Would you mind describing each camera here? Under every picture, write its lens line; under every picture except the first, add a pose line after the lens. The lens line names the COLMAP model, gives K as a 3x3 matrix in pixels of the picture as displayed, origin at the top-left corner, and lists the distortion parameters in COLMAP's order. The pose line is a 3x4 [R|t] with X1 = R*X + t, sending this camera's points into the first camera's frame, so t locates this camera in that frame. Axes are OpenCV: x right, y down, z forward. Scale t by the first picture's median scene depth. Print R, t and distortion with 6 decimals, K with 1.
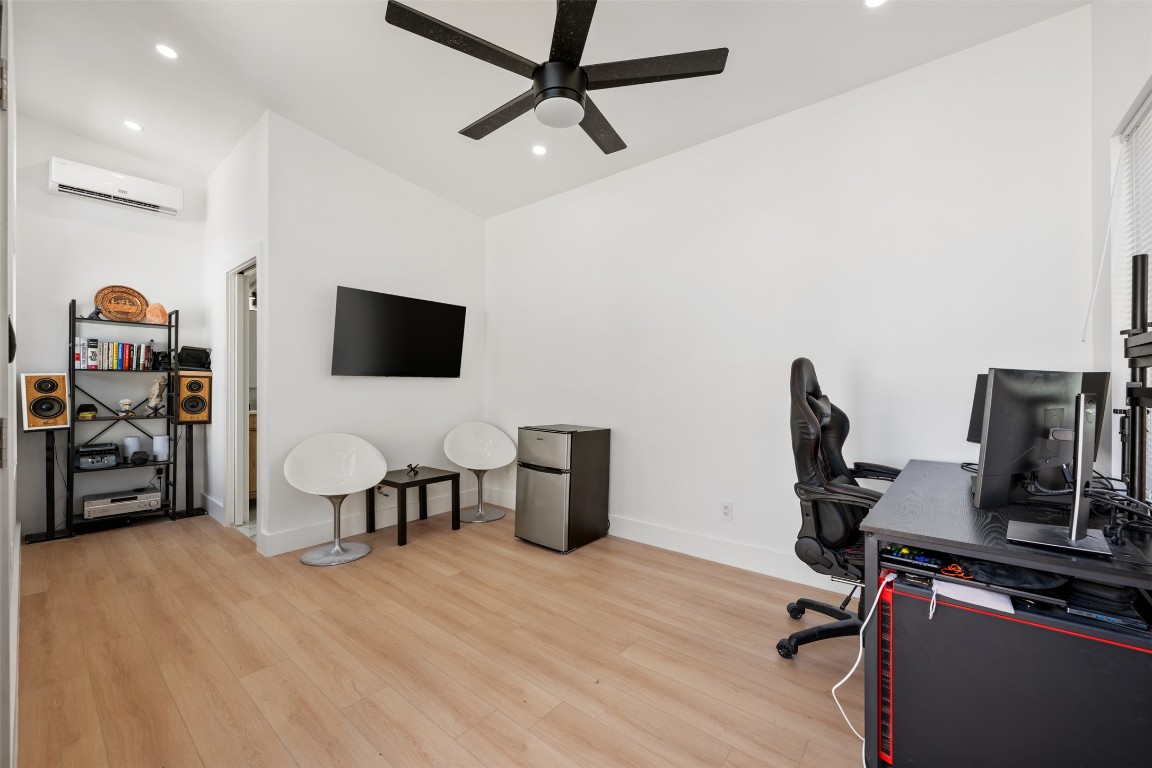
lens RADIAL K [[461.4, 0, 576.1], [0, 461.4, 386.5], [0, 0, 1]] dist [-0.001306, -0.000034]
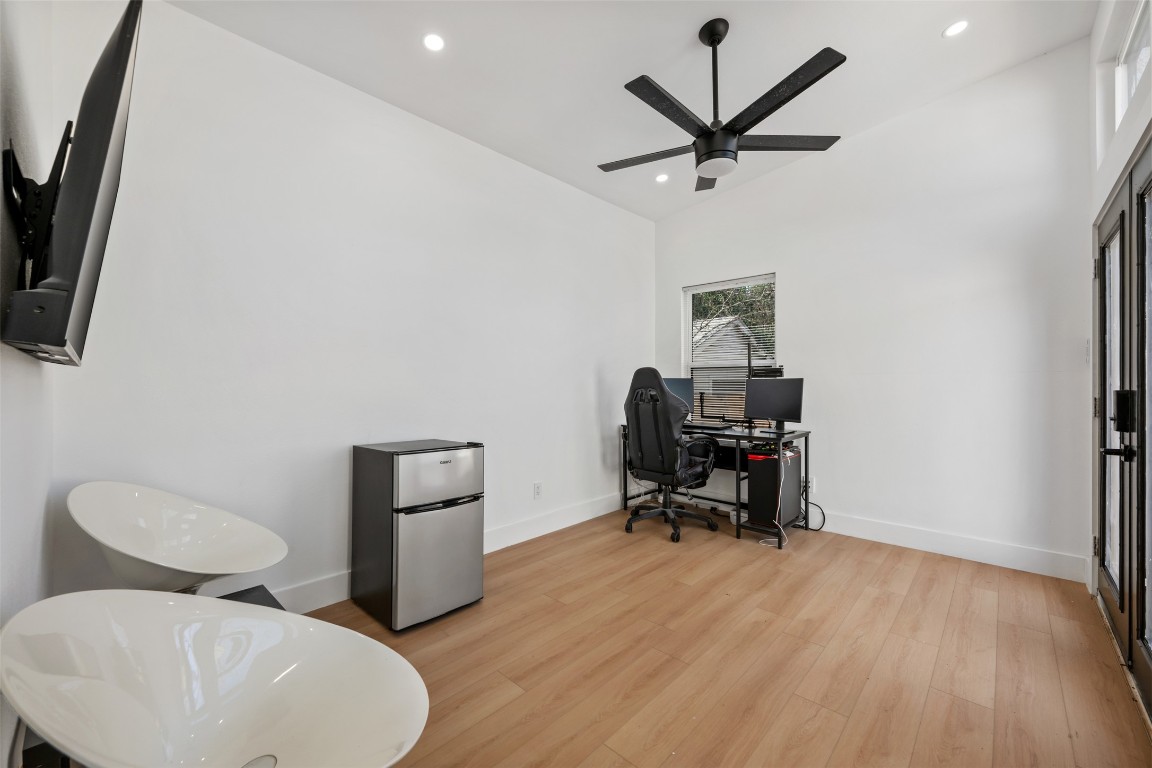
lens RADIAL K [[461.4, 0, 576.8], [0, 461.4, 381.2], [0, 0, 1]] dist [-0.001306, -0.000034]
pose [[0.053458, 0.003406, 0.998564, -1.177500], [0.004766, 0.999982, -0.003666, -0.003225], [-0.998559, 0.004955, 0.053441, 1.179200]]
